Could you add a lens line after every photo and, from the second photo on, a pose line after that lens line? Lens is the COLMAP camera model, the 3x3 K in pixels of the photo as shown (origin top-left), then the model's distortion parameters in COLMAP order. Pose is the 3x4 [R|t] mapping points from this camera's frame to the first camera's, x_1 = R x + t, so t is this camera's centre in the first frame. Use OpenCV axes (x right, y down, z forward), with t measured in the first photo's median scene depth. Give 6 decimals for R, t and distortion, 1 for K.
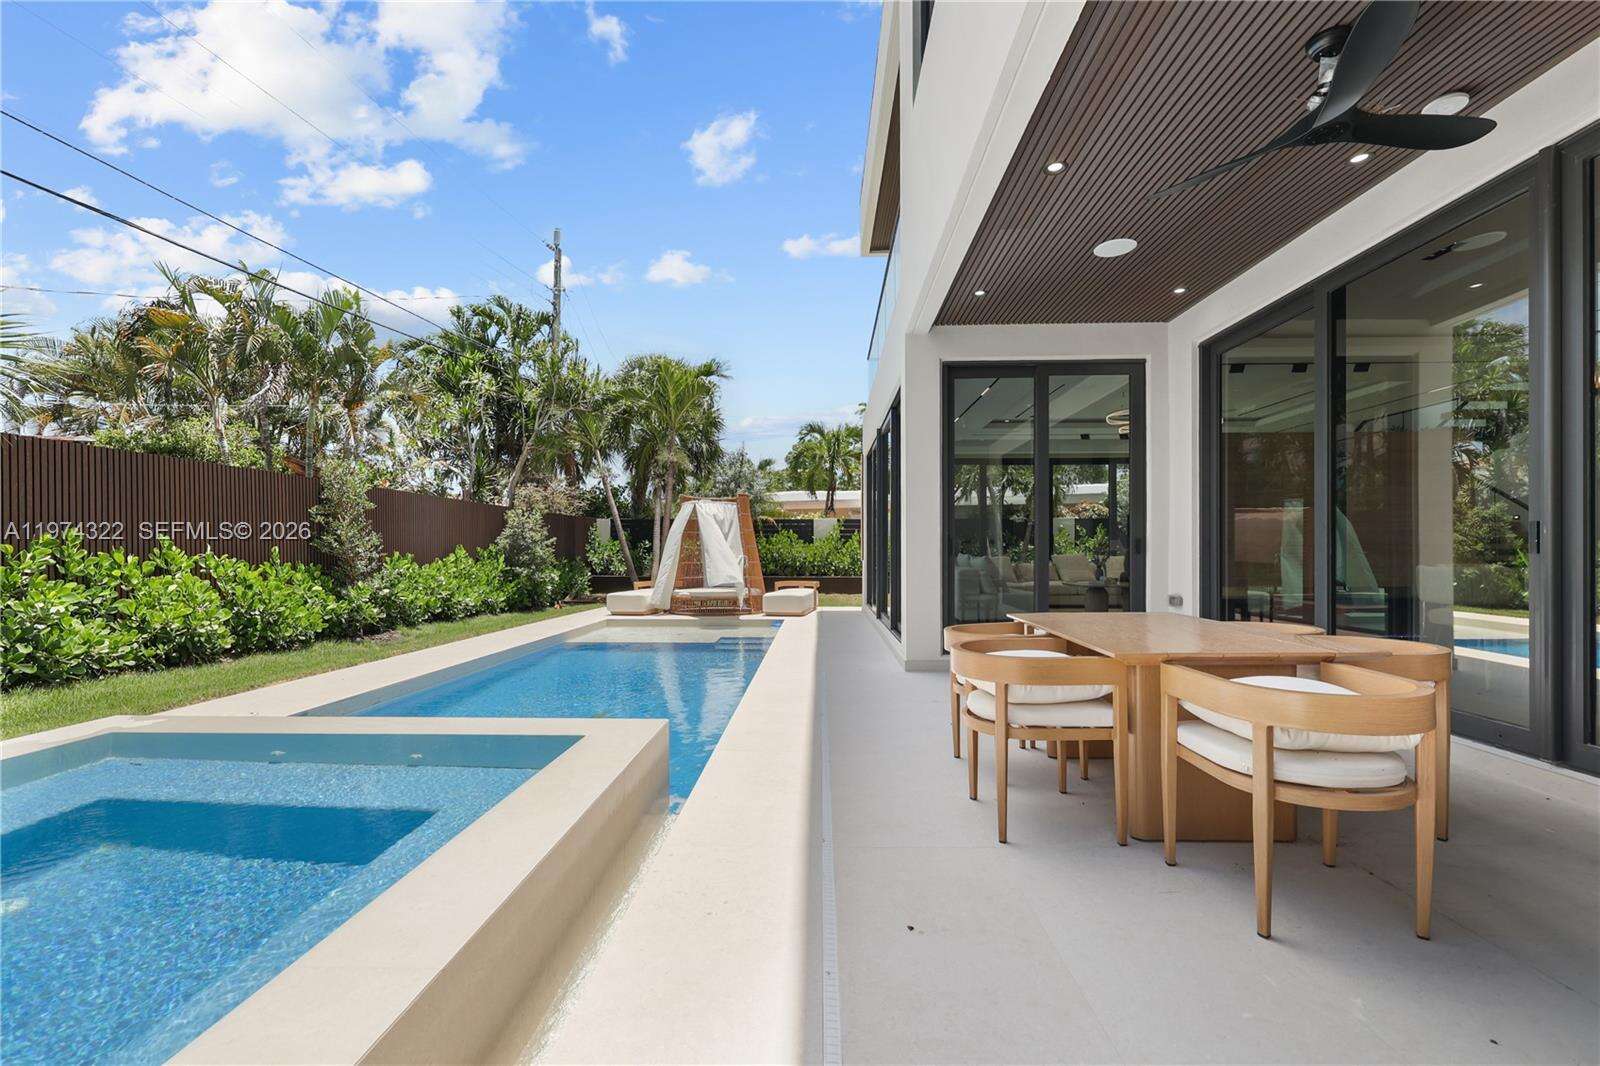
lens RADIAL K [[654.1, 0, 810.9], [0, 654.1, 556.0], [0, 0, 1]] dist [-0.000165, 0.000102]
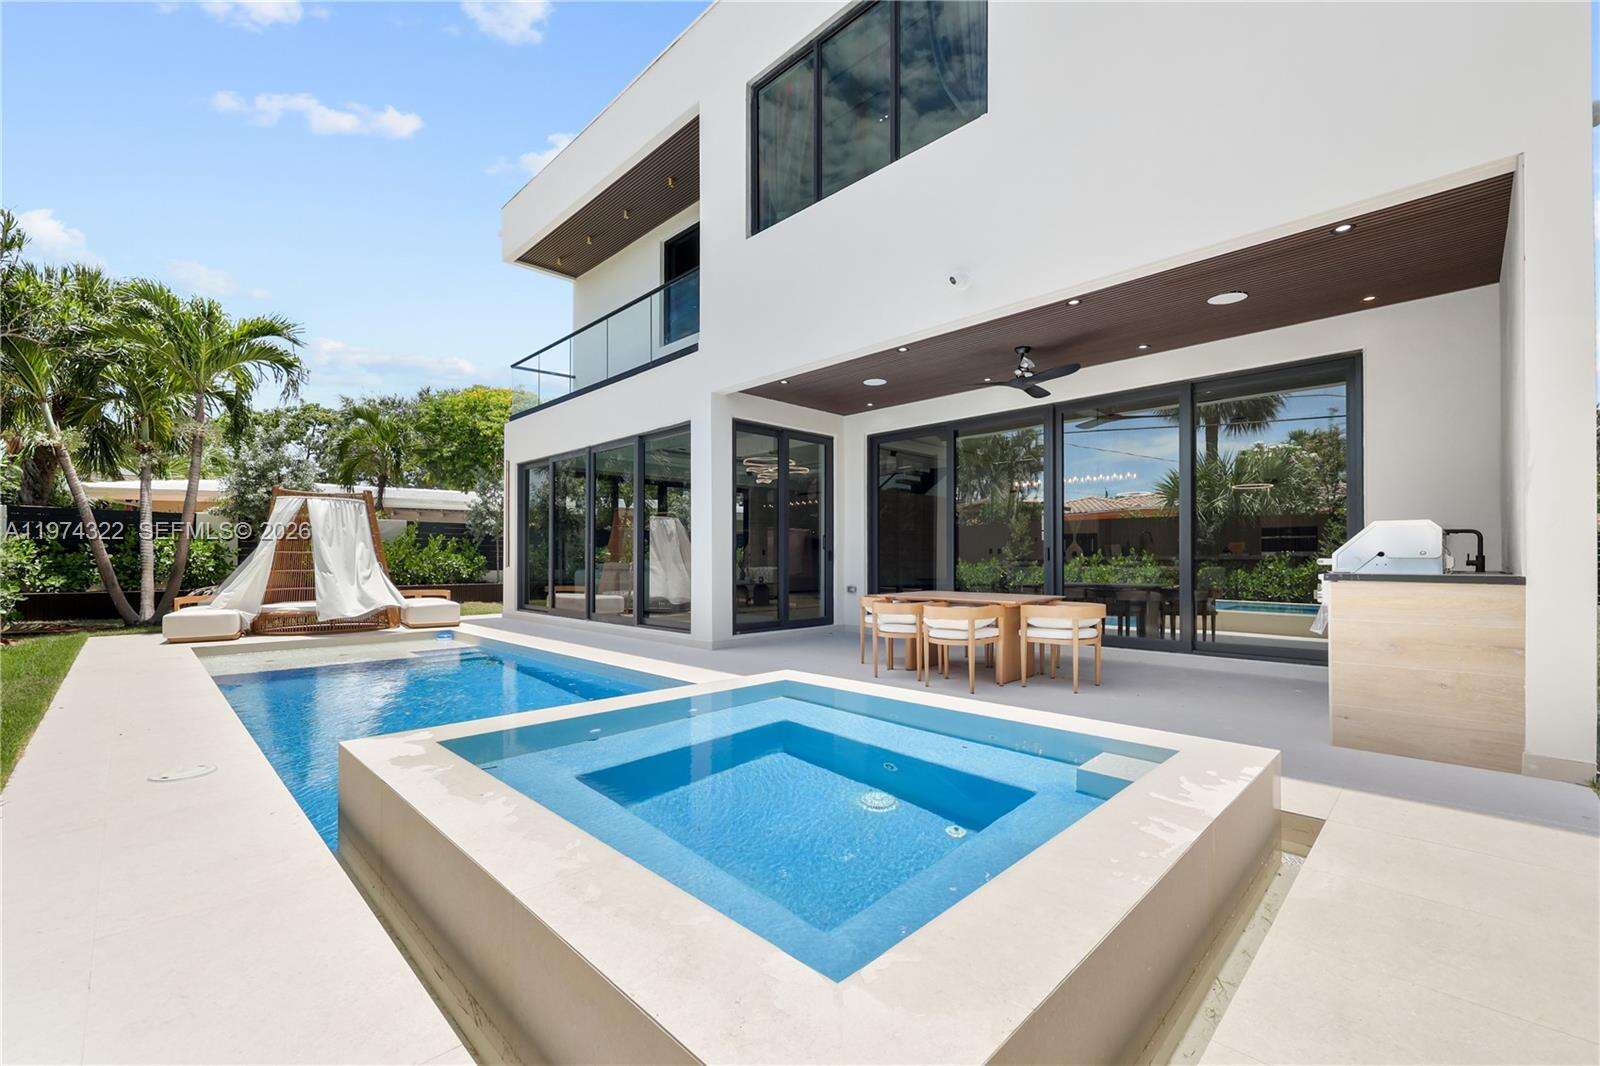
lens RADIAL K [[654.1, 0, 810.9], [0, 654.1, 556.0], [0, 0, 1]] dist [-0.000165, 0.000102]
pose [[0.688228, 0.006776, 0.725462, -0.764050], [0.000619, 0.999951, -0.009928, 0.002034], [-0.725494, 0.007282, 0.688190, -0.048489]]
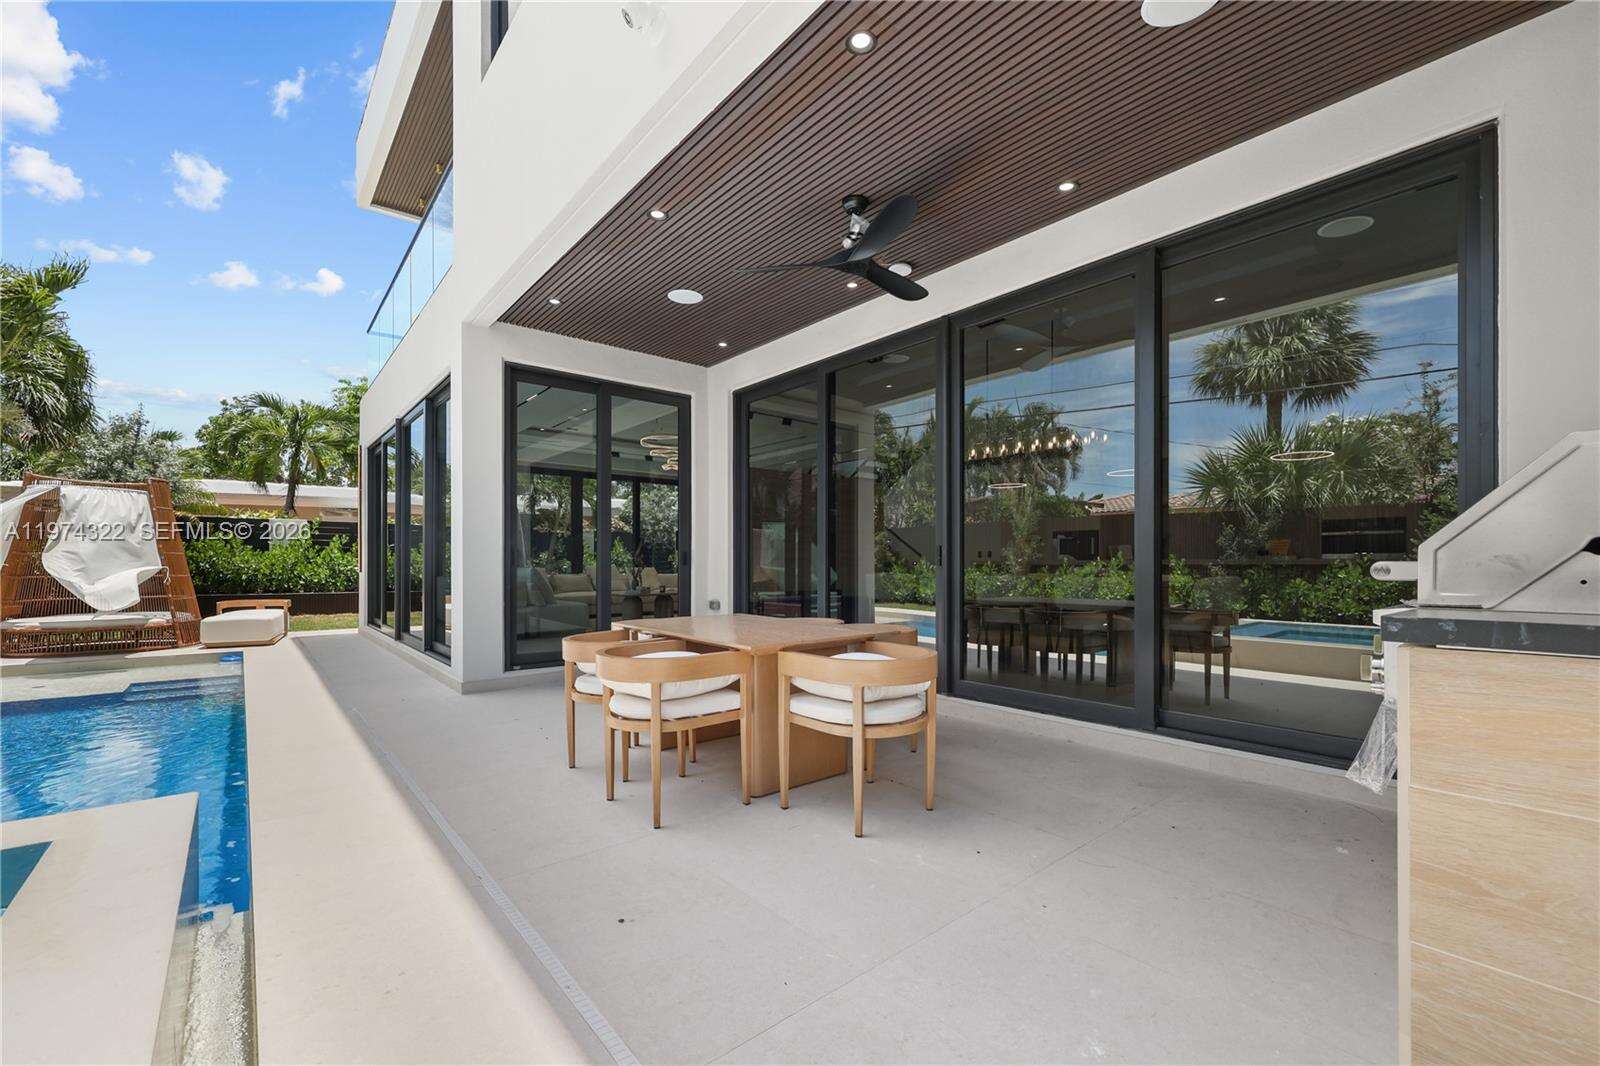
lens RADIAL K [[658.3, 0, 805.4], [0, 658.3, 564.6], [0, 0, 1]] dist [0.000939, 0.000619]
pose [[0.749620, 0.003900, 0.661857, -0.115502], [-0.000950, 0.999988, -0.004816, 0.000518], [-0.661867, 0.002981, 0.749615, 0.003393]]
